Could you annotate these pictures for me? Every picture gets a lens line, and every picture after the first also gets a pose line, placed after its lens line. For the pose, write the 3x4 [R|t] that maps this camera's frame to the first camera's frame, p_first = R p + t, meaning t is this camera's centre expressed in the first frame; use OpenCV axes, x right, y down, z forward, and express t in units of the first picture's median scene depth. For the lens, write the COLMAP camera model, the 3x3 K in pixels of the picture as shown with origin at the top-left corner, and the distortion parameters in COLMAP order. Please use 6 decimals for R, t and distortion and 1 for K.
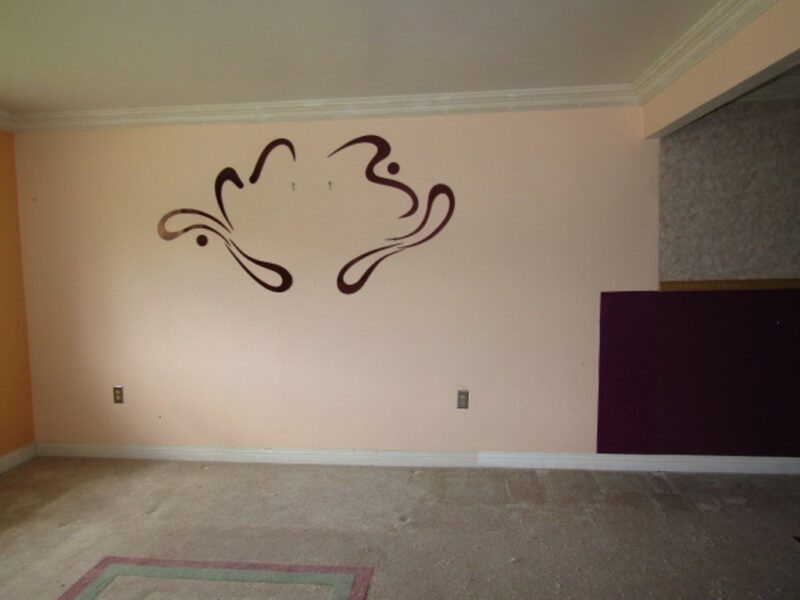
lens RADIAL K [[557.7, 0, 400.0], [0, 557.7, 300.0], [0, 0, 1]] dist [0.022801, -0.001452]
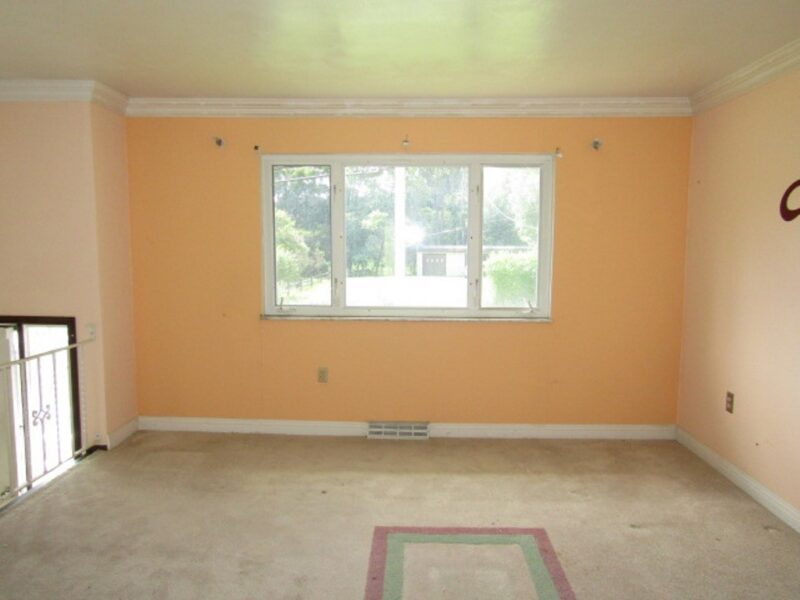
lens RADIAL K [[557.7, 0, 400.0], [0, 557.7, 300.0], [0, 0, 1]] dist [0.022801, -0.001452]
pose [[0.064399, 0.095218, -0.993371, 0.375372], [-0.068808, 0.993492, 0.090769, -0.038354], [0.995549, 0.062506, 0.070531, 0.508496]]
